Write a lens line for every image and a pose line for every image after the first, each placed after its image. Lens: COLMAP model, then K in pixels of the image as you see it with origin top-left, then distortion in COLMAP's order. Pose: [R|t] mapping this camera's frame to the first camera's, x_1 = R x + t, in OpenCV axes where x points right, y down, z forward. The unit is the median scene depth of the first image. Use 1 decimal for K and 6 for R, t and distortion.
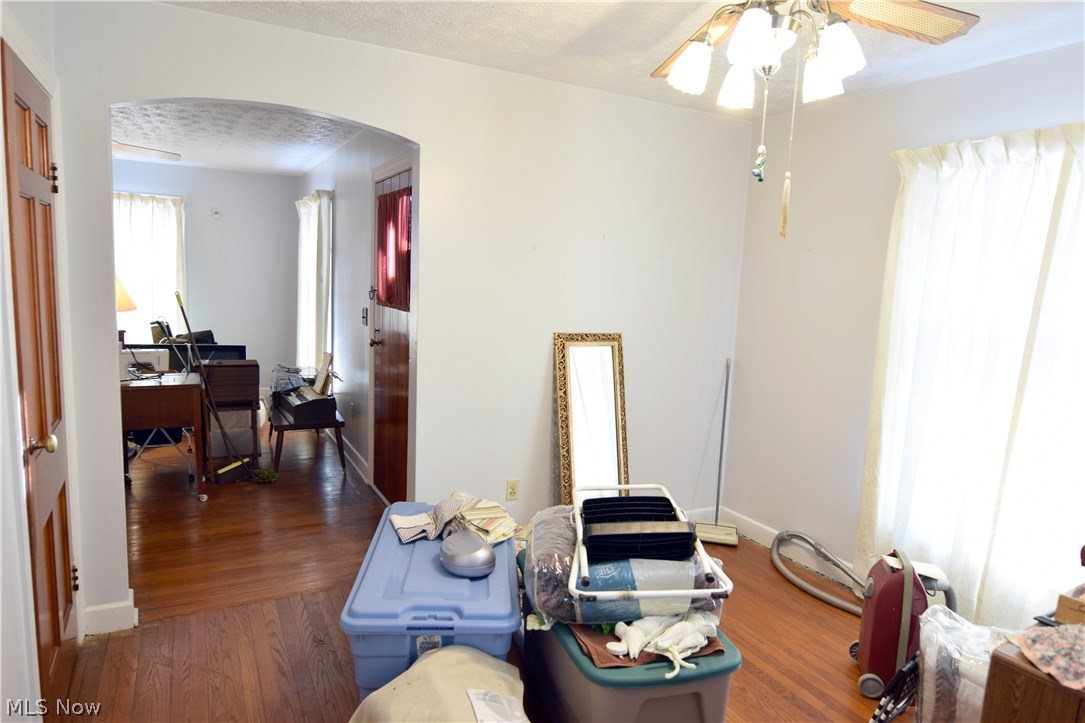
lens RADIAL K [[673.1, 0, 542.5], [0, 673.1, 361.5], [0, 0, 1]] dist [-0.025965, -0.000364]
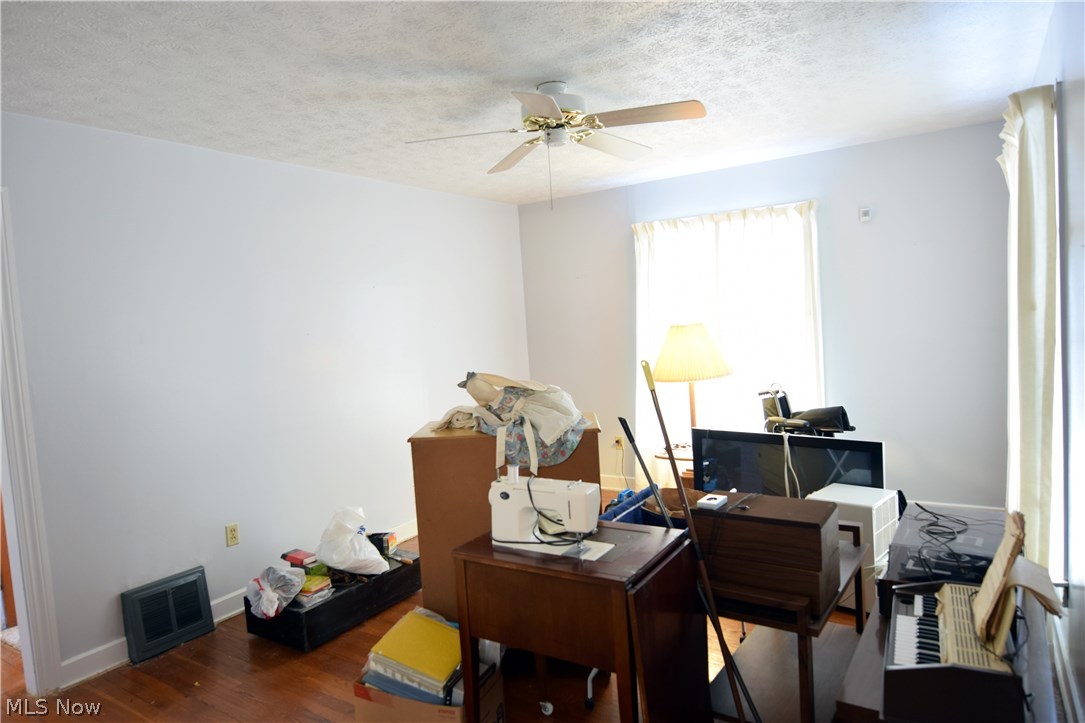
lens RADIAL K [[691.7, 0, 483.7], [0, 691.7, 363.5], [0, 0, 1]] dist [-0.001460, -0.000411]
pose [[0.448373, -0.016686, -0.893691, -0.081727], [-0.030659, 0.998950, -0.034033, -0.053469], [0.893321, 0.042659, 0.447391, 0.420491]]
